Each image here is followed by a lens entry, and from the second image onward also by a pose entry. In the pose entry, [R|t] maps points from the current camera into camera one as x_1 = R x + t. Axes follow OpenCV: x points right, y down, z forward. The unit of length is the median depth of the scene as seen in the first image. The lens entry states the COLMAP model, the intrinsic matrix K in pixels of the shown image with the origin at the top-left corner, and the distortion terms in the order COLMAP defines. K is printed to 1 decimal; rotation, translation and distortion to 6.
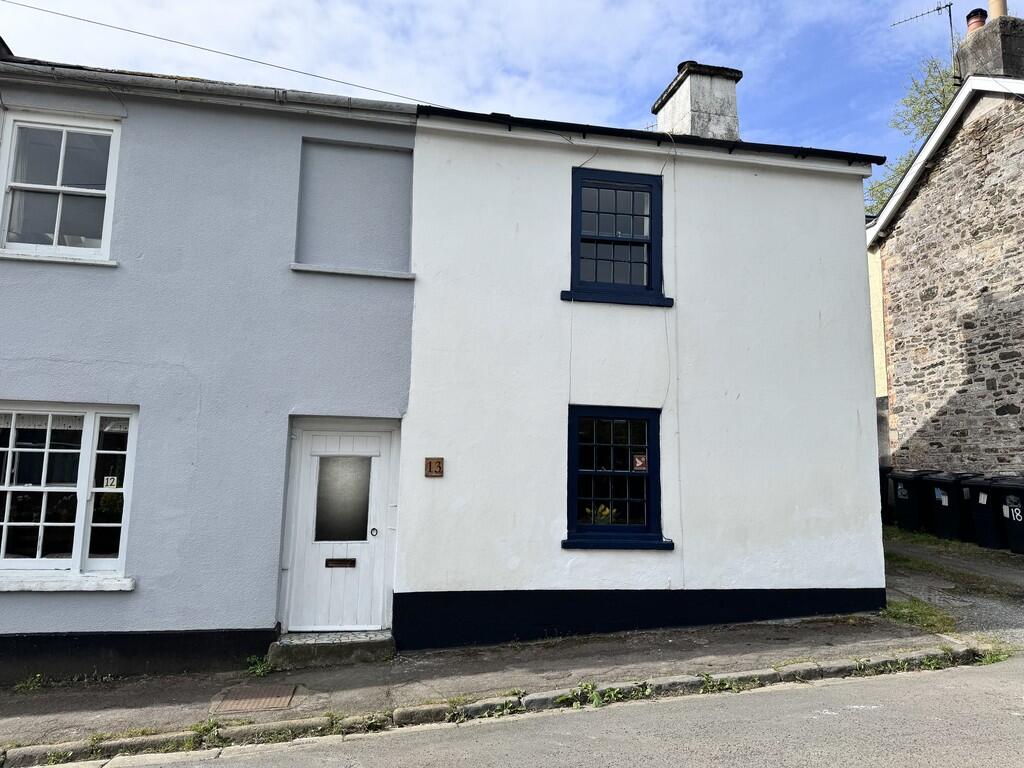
lens RADIAL K [[710.2, 0, 512.8], [0, 710.2, 381.3], [0, 0, 1]] dist [0.088637, -0.098148]
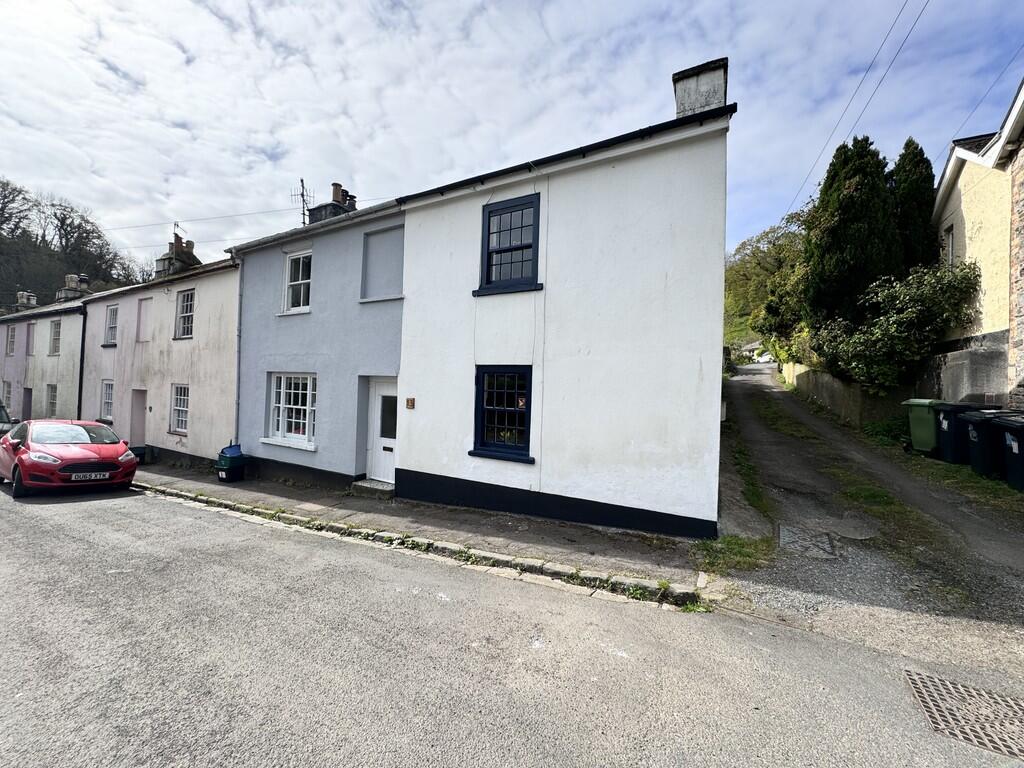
lens RADIAL K [[404.1, 0, 512.4], [0, 404.1, 382.3], [0, 0, 1]] dist [-0.000391, 0.000042]
pose [[0.759560, -0.004750, -0.650419, 0.702583], [0.070249, 0.994723, 0.074772, 0.009731], [0.646632, -0.102485, 0.755886, 0.374627]]
